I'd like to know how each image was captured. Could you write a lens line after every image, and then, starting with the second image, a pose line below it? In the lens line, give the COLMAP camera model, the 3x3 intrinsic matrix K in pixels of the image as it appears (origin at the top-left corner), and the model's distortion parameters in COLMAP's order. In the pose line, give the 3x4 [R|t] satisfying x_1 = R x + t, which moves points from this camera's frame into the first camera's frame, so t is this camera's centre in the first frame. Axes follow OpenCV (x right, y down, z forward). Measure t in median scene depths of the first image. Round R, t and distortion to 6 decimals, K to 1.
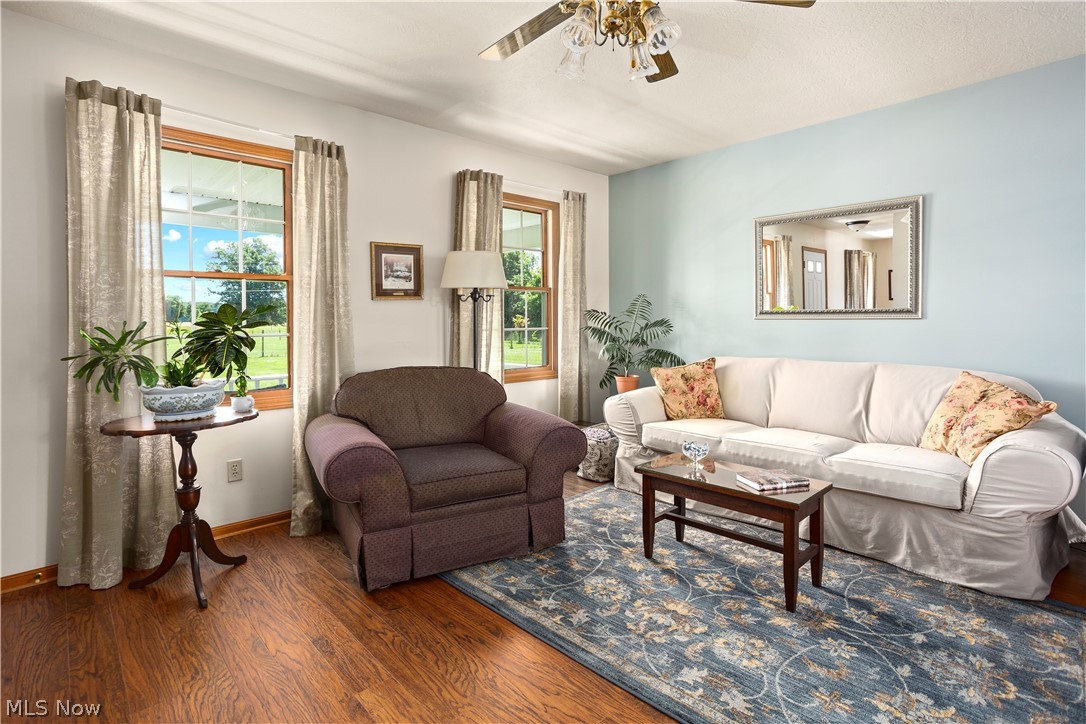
lens RADIAL K [[547.1, 0, 543.0], [0, 547.1, 362.0], [0, 0, 1]] dist [0.004394, 0.000600]
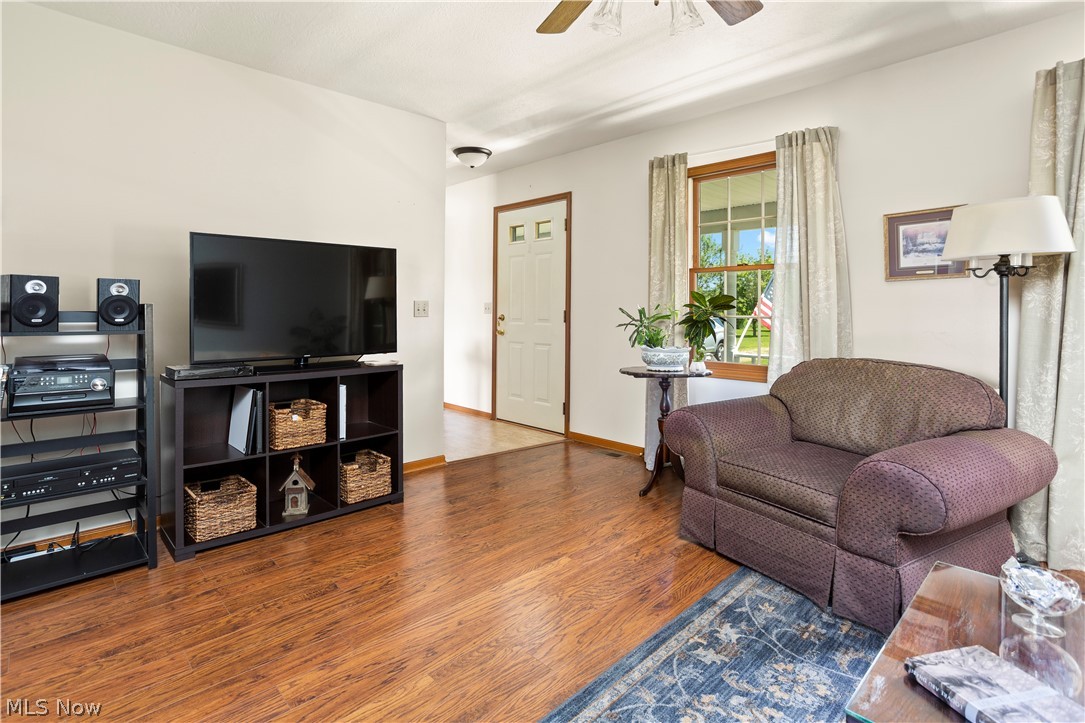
lens RADIAL K [[537.6, 0, 542.5], [0, 537.6, 361.5], [0, 0, 1]] dist [-0.023044, 0.001174]
pose [[-0.003688, 0.102458, -0.994730, 0.729866], [-0.083251, 0.991253, 0.102409, -0.037861], [0.996522, 0.083190, 0.004874, 0.617808]]
